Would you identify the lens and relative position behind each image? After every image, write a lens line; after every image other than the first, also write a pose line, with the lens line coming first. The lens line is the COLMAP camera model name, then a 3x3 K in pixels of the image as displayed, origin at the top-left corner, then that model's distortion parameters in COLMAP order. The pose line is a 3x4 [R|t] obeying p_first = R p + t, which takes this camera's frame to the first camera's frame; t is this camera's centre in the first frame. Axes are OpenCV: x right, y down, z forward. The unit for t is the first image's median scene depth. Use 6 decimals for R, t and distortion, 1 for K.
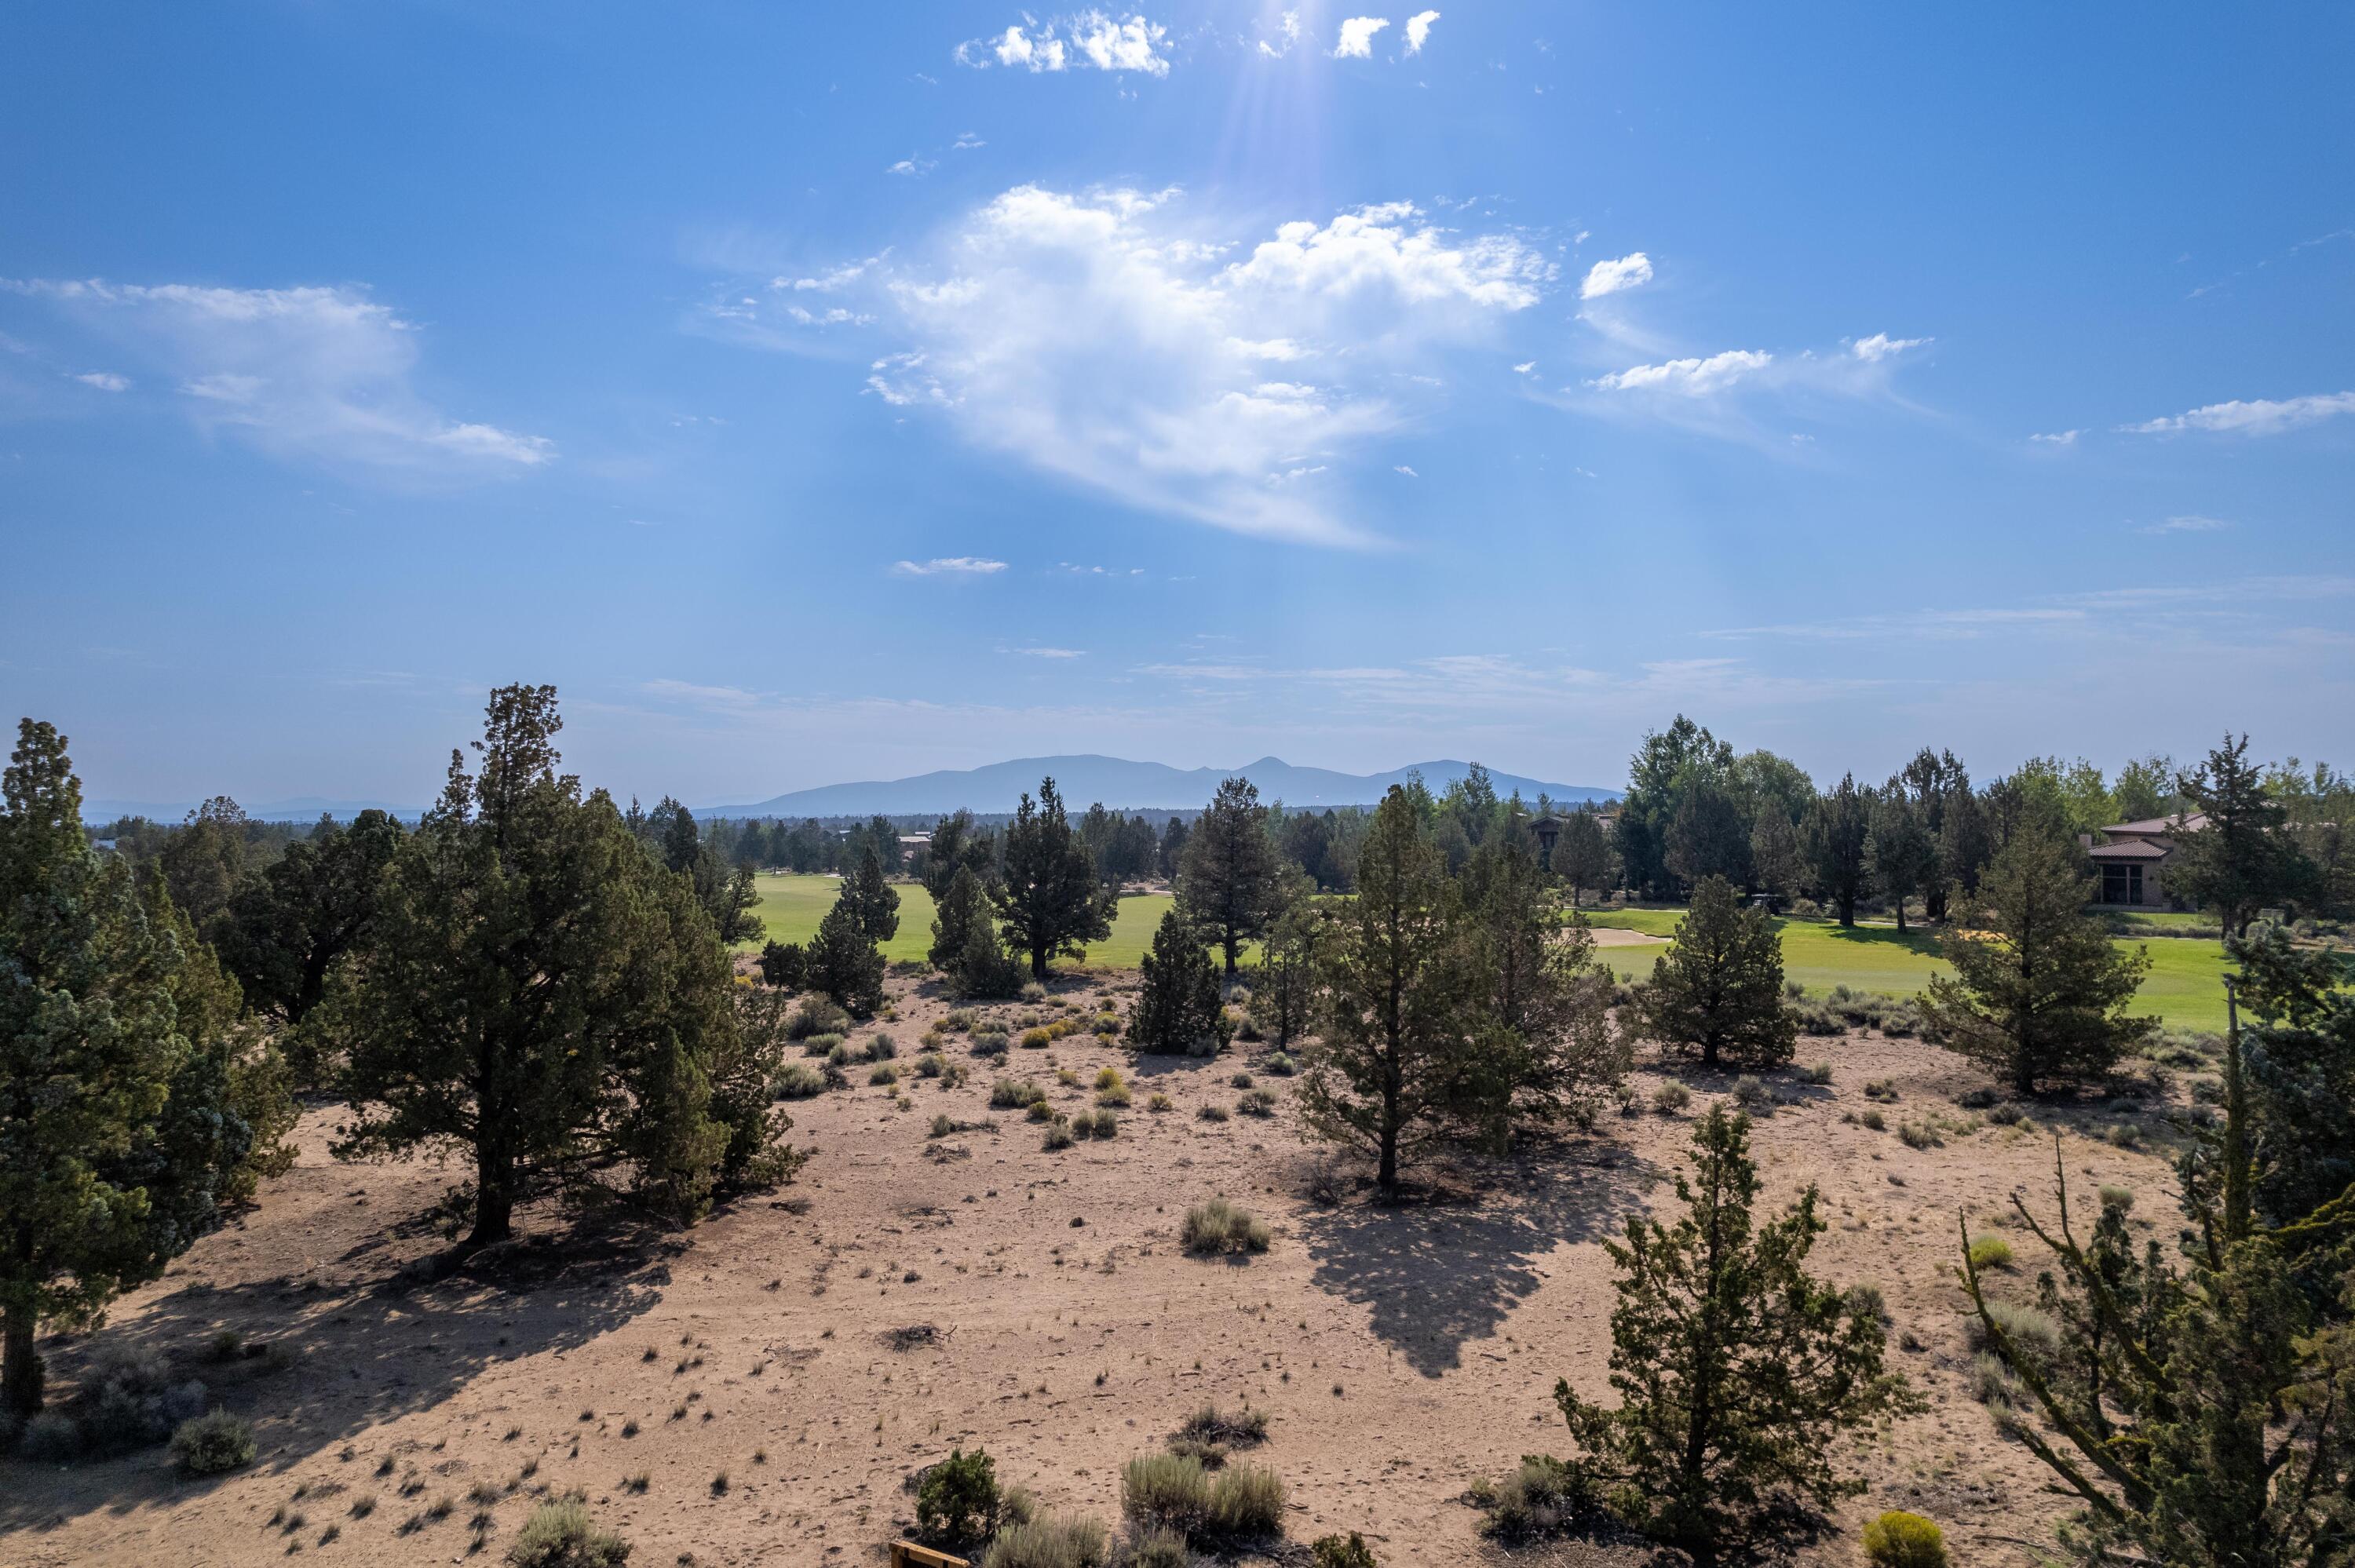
lens RADIAL K [[1517.8, 0, 1177.1], [0, 1517.8, 785.7], [0, 0, 1]] dist [-0.048760, 0.018389]
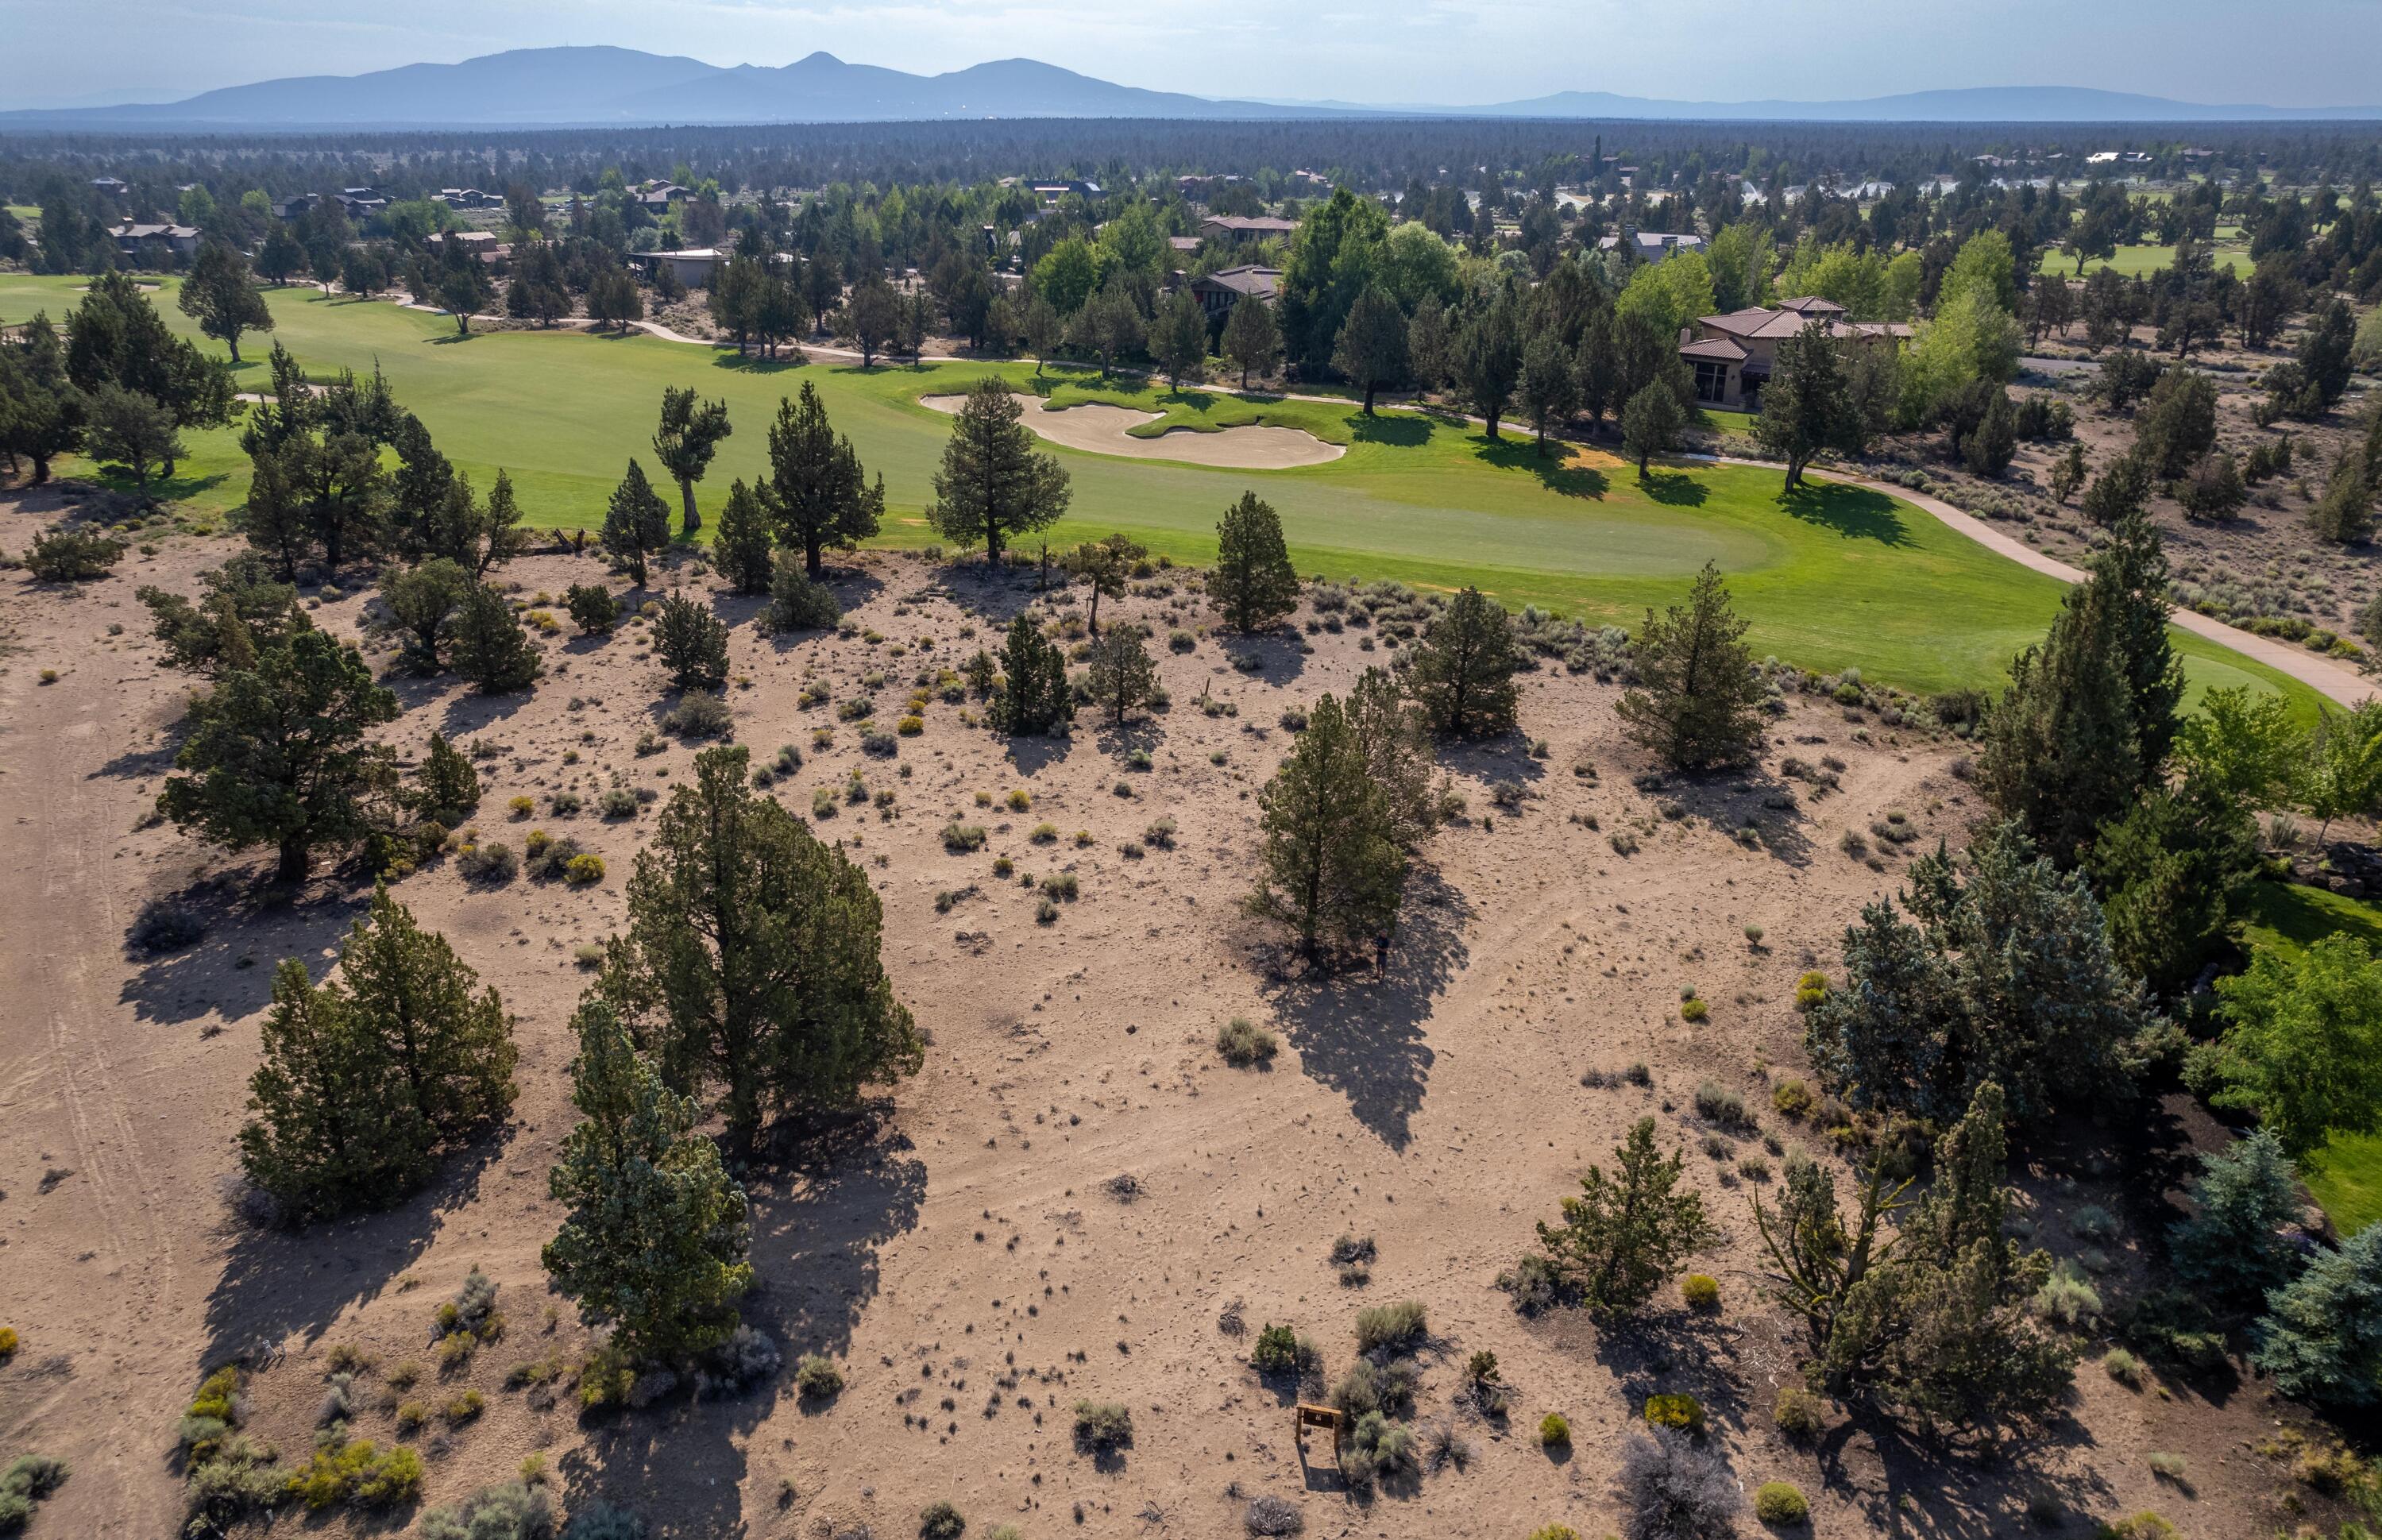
lens RADIAL K [[1548.9, 0, 1190.5], [0, 1548.9, 770.8], [0, 0, 1]] dist [-0.047252, -0.002153]
pose [[0.961939, -0.096582, 0.255628, -0.152373], [-0.015553, 0.914592, 0.404080, -0.225572], [-0.272822, -0.392676, 0.878279, -0.097303]]
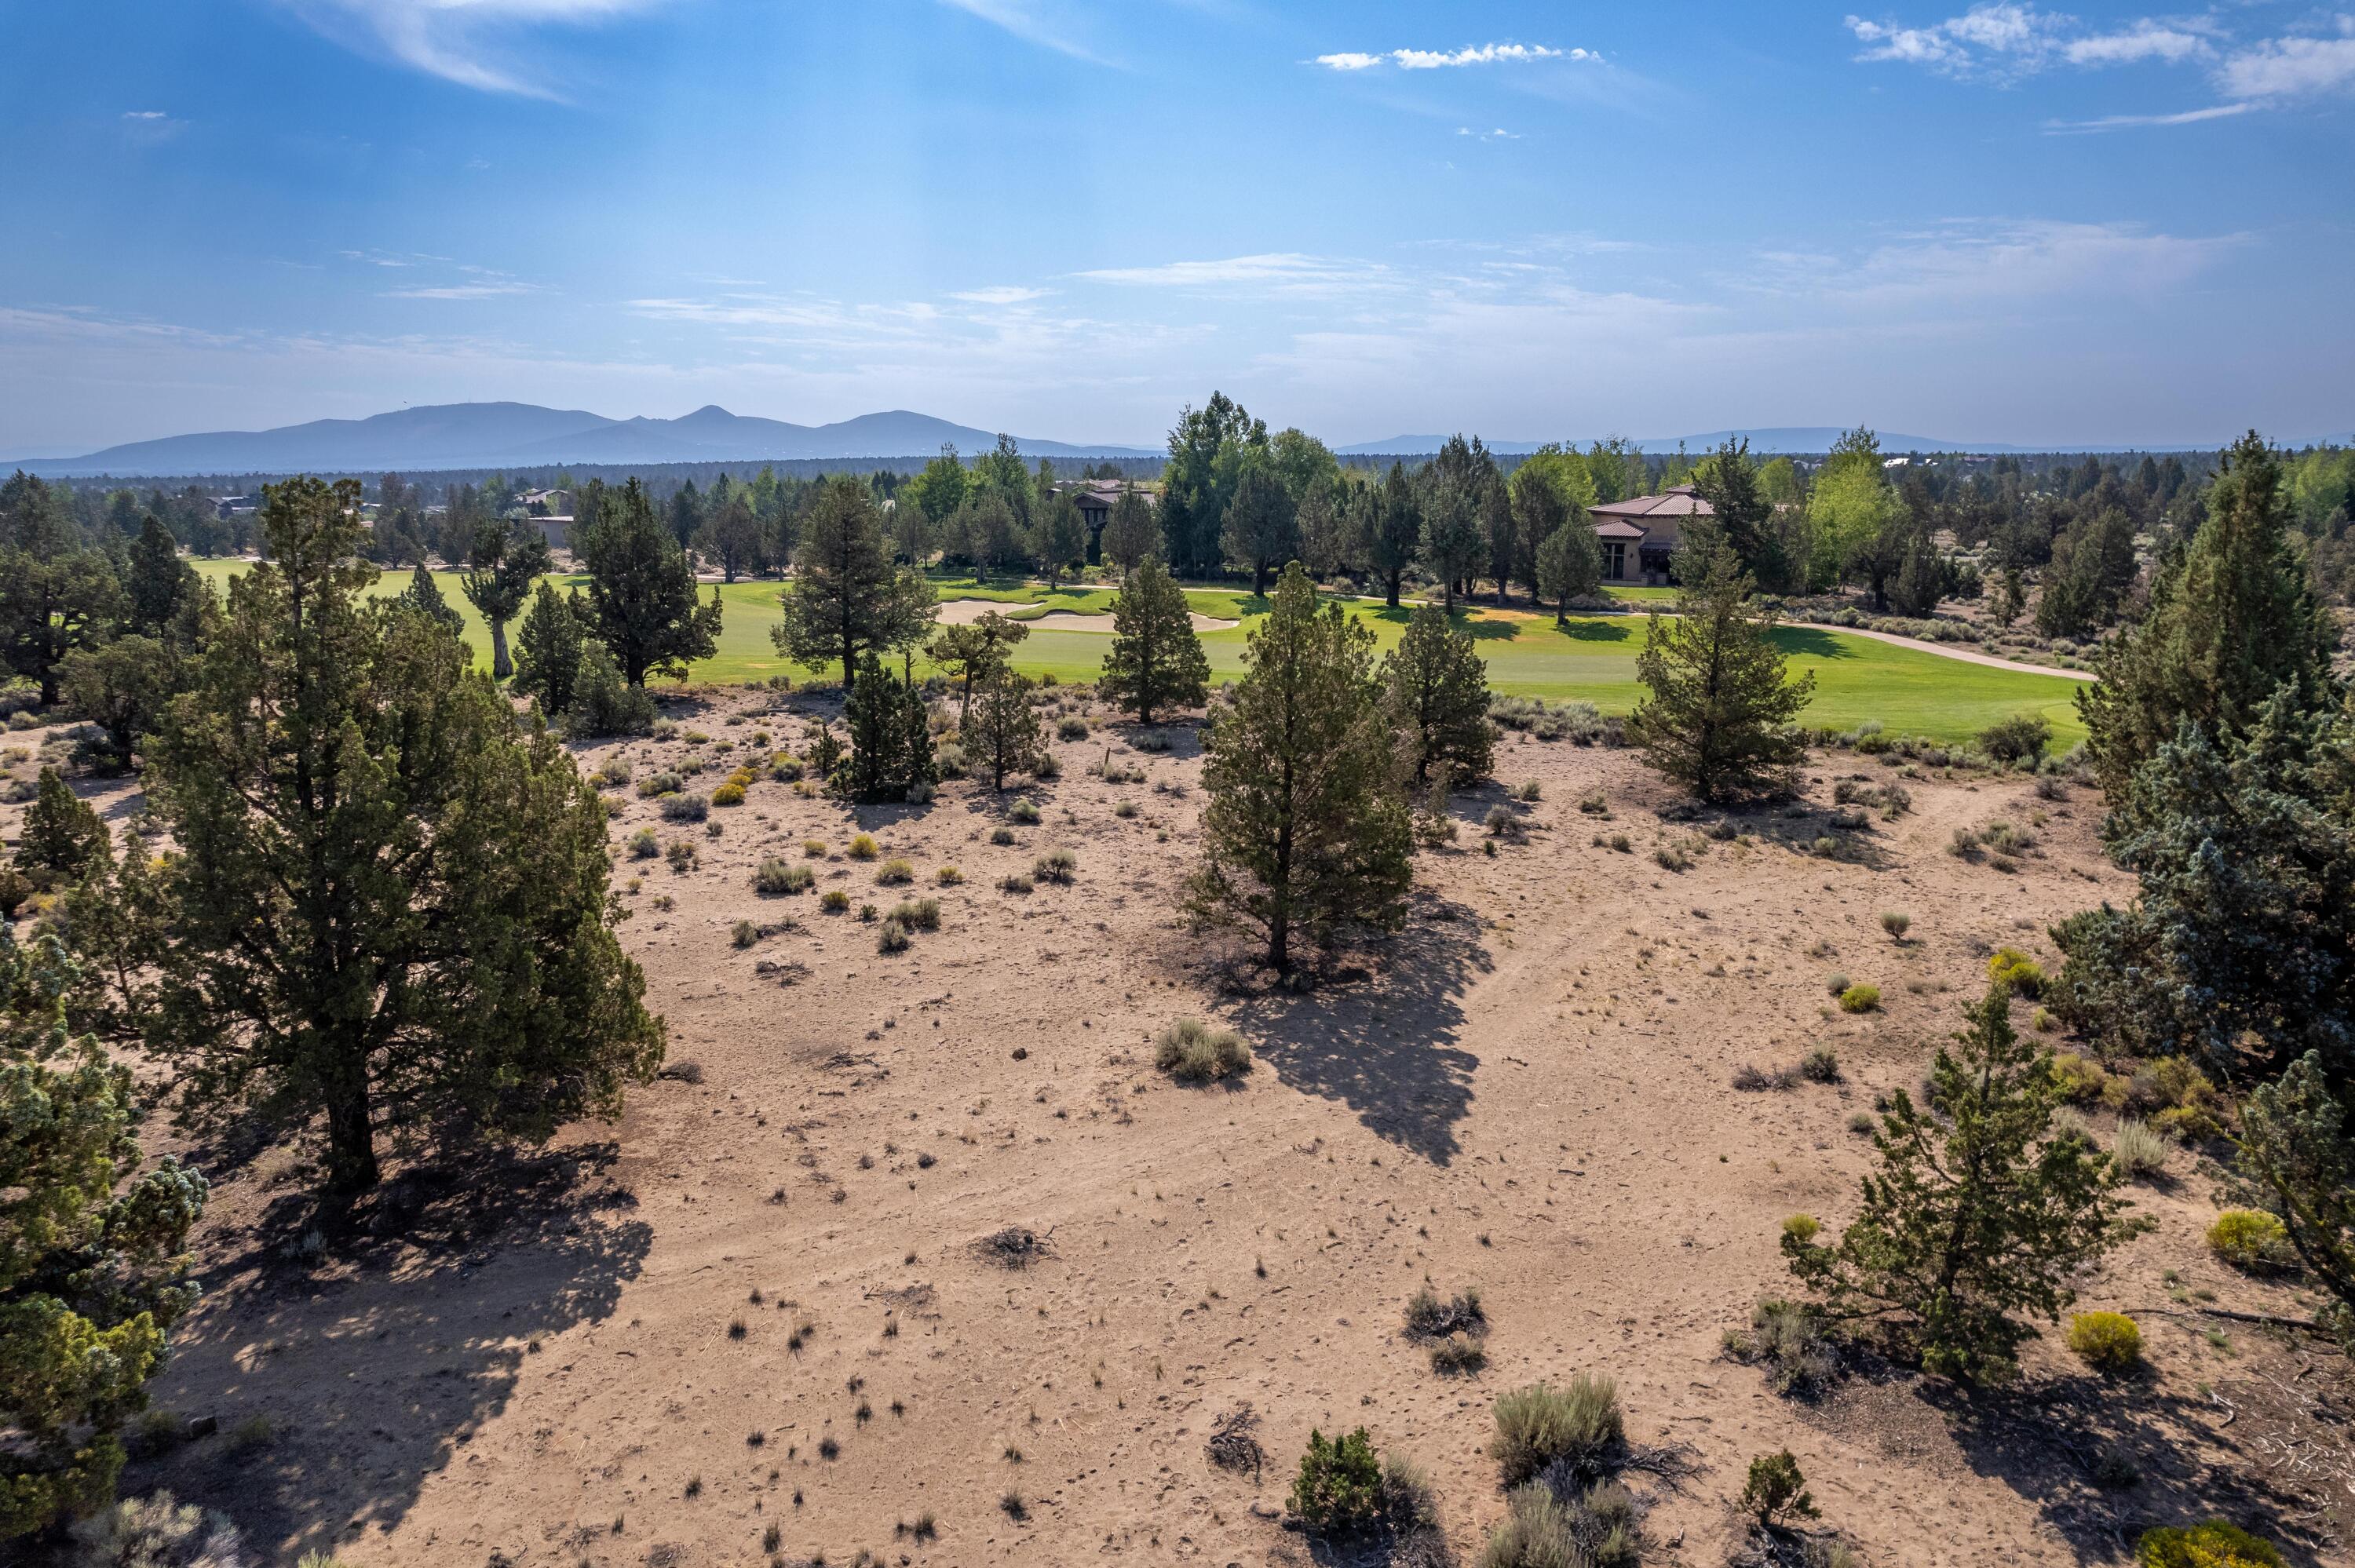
lens RADIAL K [[1517.8, 0, 1181.5], [0, 1517.8, 786.0], [0, 0, 1]] dist [-0.048760, 0.018389]
pose [[0.937749, -0.070014, 0.340185, -0.114932], [-0.008180, 0.974747, 0.223163, -0.034010], [-0.347218, -0.212053, 0.913495, 0.059112]]
